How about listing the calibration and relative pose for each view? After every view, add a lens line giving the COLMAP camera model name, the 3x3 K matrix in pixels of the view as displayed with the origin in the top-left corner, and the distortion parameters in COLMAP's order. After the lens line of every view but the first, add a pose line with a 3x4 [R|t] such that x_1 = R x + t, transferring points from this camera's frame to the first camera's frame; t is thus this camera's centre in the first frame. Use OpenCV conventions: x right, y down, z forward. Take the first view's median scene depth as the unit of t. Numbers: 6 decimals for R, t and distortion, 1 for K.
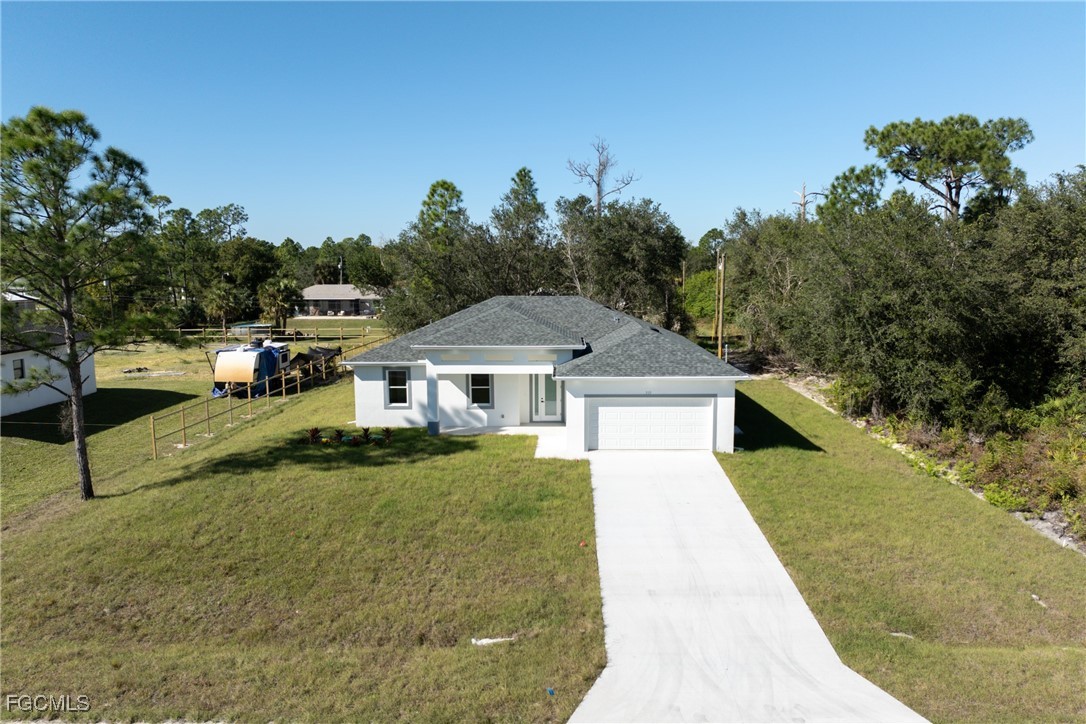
lens RADIAL K [[762.3, 0, 543.0], [0, 762.3, 362.0], [0, 0, 1]] dist [-0.026410, -0.001225]
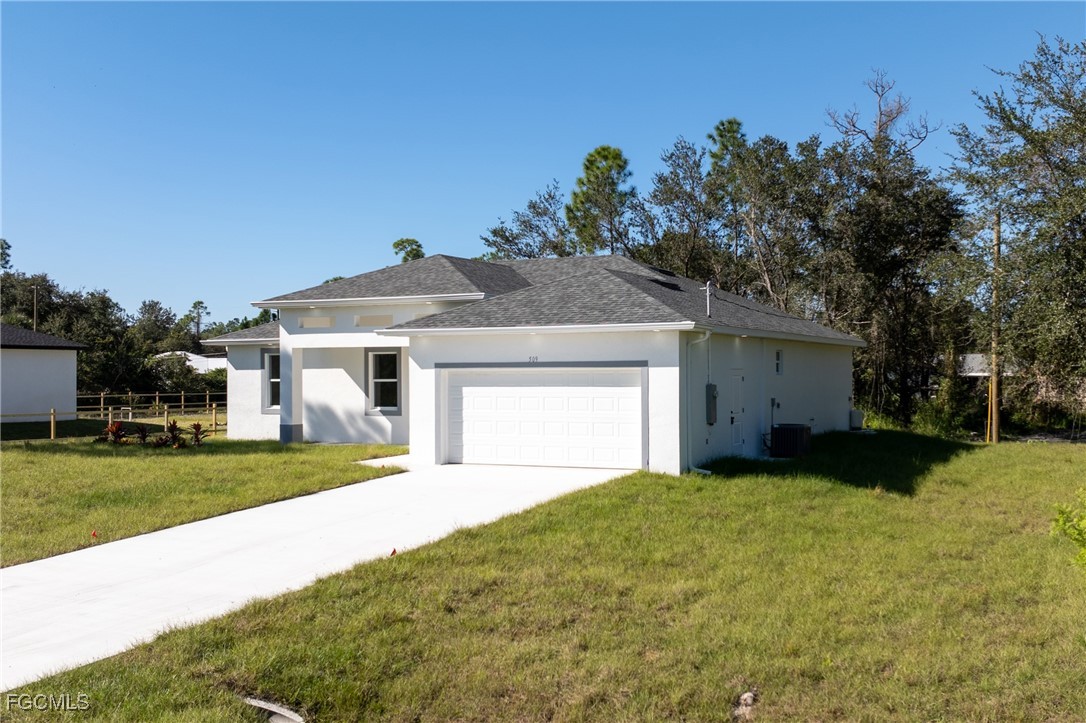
lens RADIAL K [[1102.6, 0, 606.3], [0, 1102.6, 363.1], [0, 0, 1]] dist [0.039636, 0.000532]
pose [[0.918517, -0.000809, -0.395380, 0.441519], [-0.052962, 0.990734, -0.125065, 0.123353], [0.391818, 0.135815, 0.909963, 0.255228]]
